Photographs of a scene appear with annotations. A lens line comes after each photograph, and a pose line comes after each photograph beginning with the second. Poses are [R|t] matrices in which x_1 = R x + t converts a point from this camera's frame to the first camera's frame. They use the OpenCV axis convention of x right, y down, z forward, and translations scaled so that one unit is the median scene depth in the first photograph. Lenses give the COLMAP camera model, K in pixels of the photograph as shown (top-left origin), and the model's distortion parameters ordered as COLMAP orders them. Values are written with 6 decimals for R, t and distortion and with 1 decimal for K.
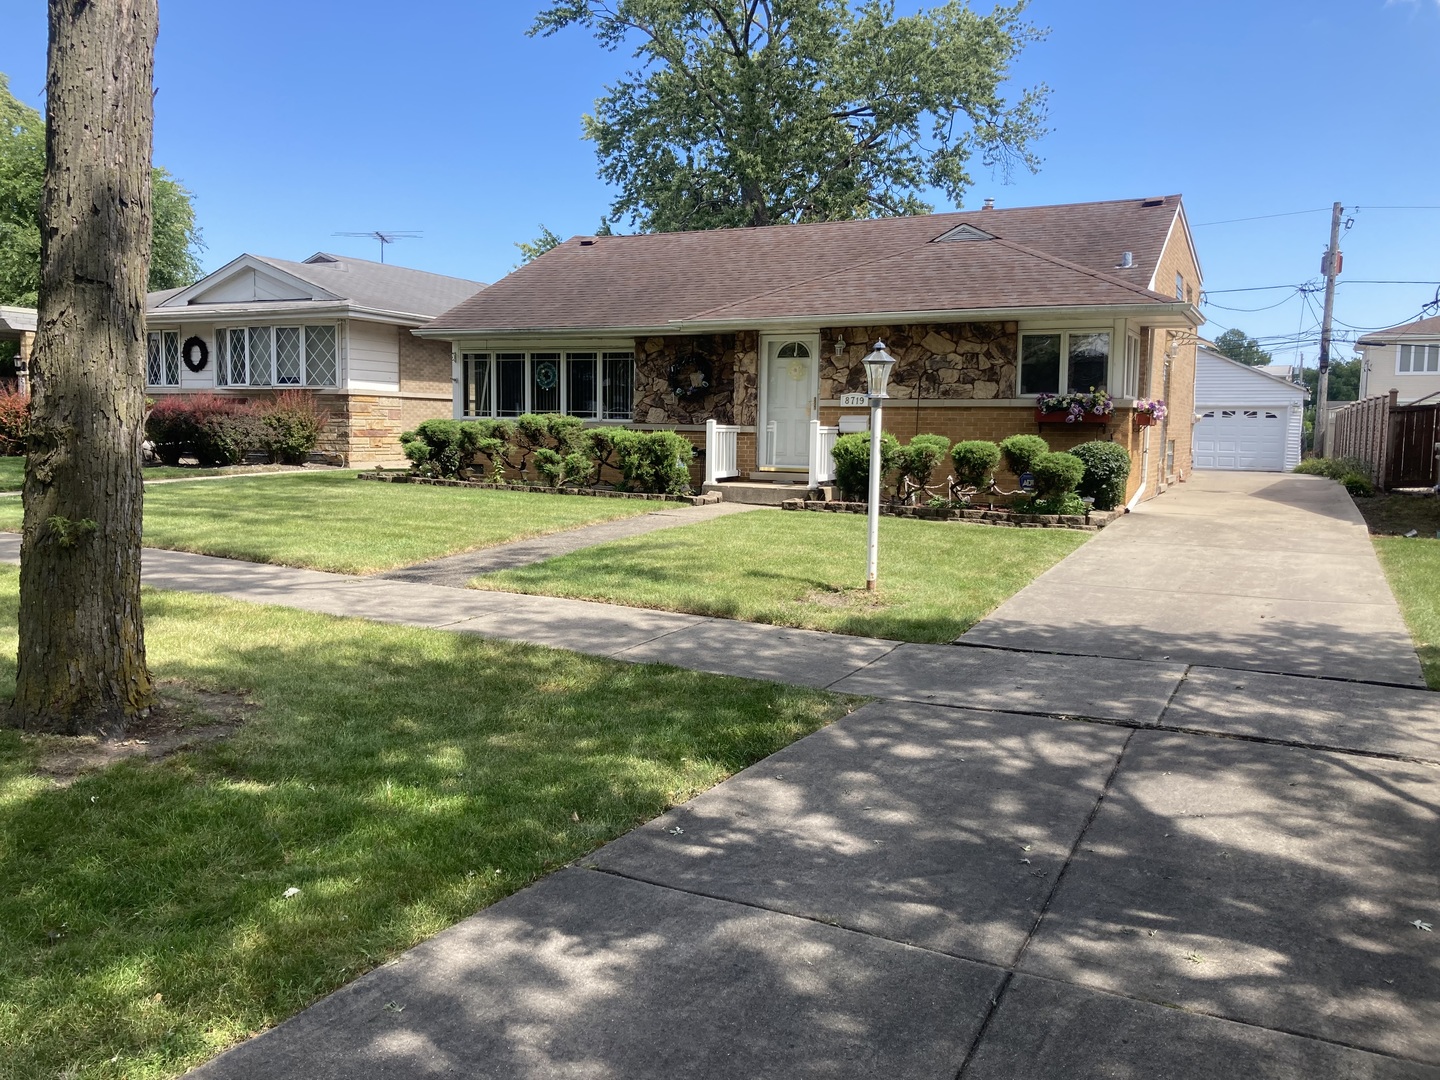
lens RADIAL K [[1182.7, 0, 720.0], [0, 1182.7, 540.0], [0, 0, 1]] dist [0.036304, -0.049068]
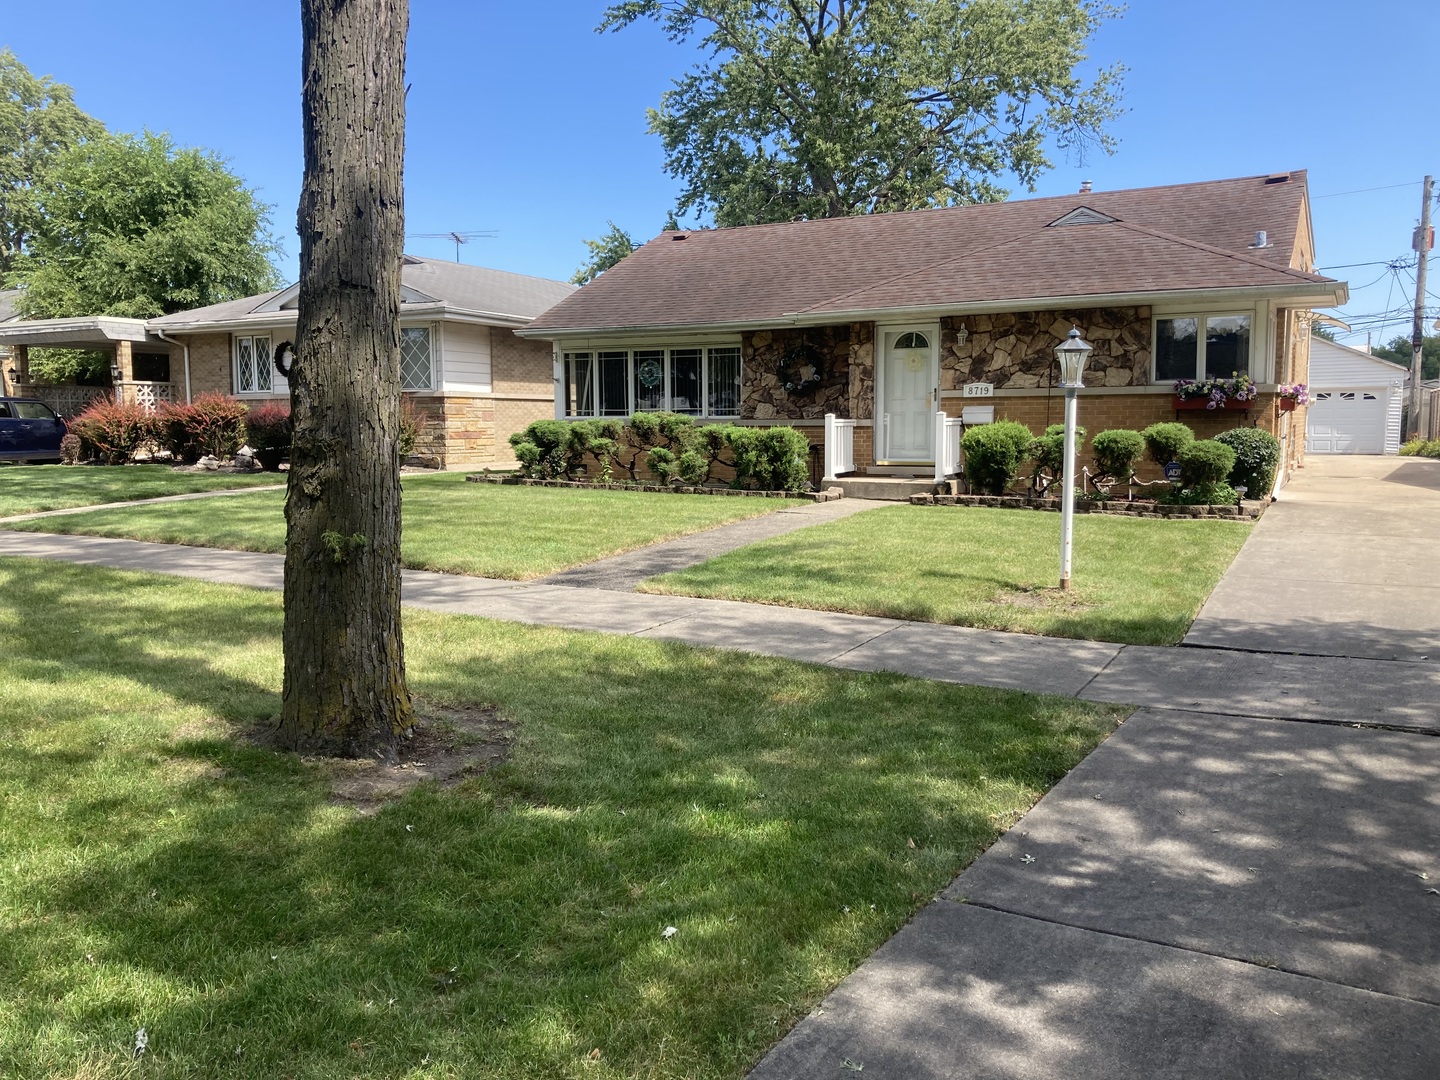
lens RADIAL K [[1187.5, 0, 720.0], [0, 1187.5, 540.0], [0, 0, 1]] dist [0.015843, -0.012272]
pose [[0.999086, -0.017178, -0.039153, -0.062373], [0.017375, 0.999838, 0.004678, -0.003673], [0.039066, -0.005354, 0.999222, 0.014990]]
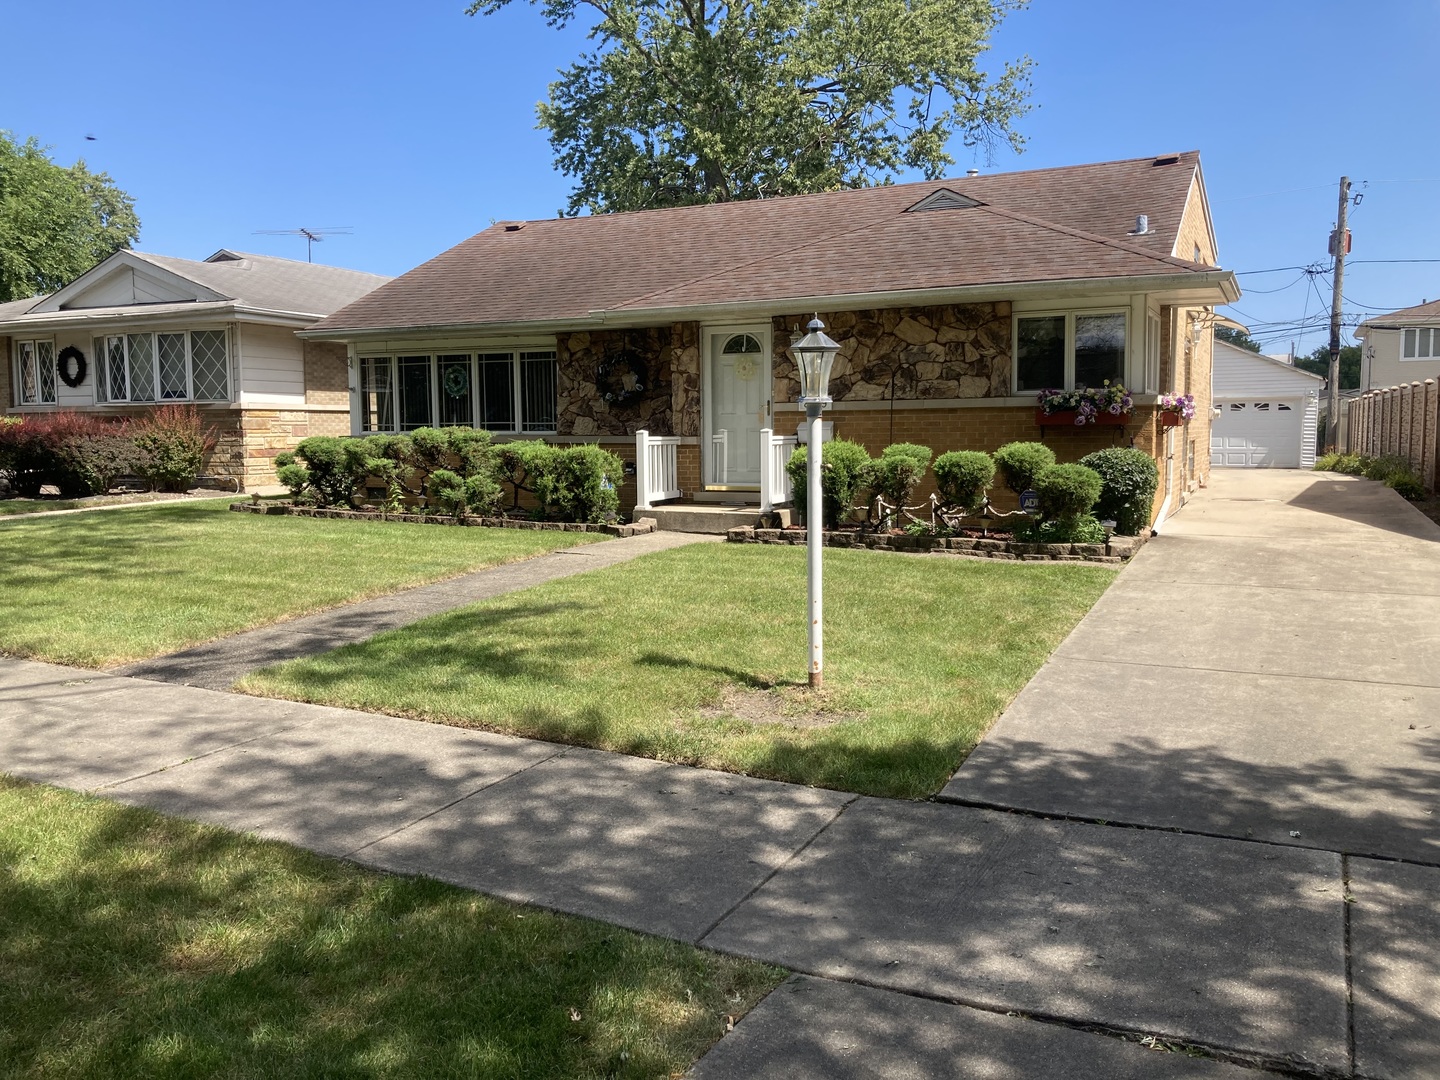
lens RADIAL K [[1187.5, 0, 720.0], [0, 1187.5, 540.0], [0, 0, 1]] dist [0.015843, -0.012272]
pose [[0.999676, -0.024164, 0.007982, 0.038902], [0.024182, 0.999705, -0.002149, -0.023048], [-0.007927, 0.002341, 0.999966, 0.178464]]
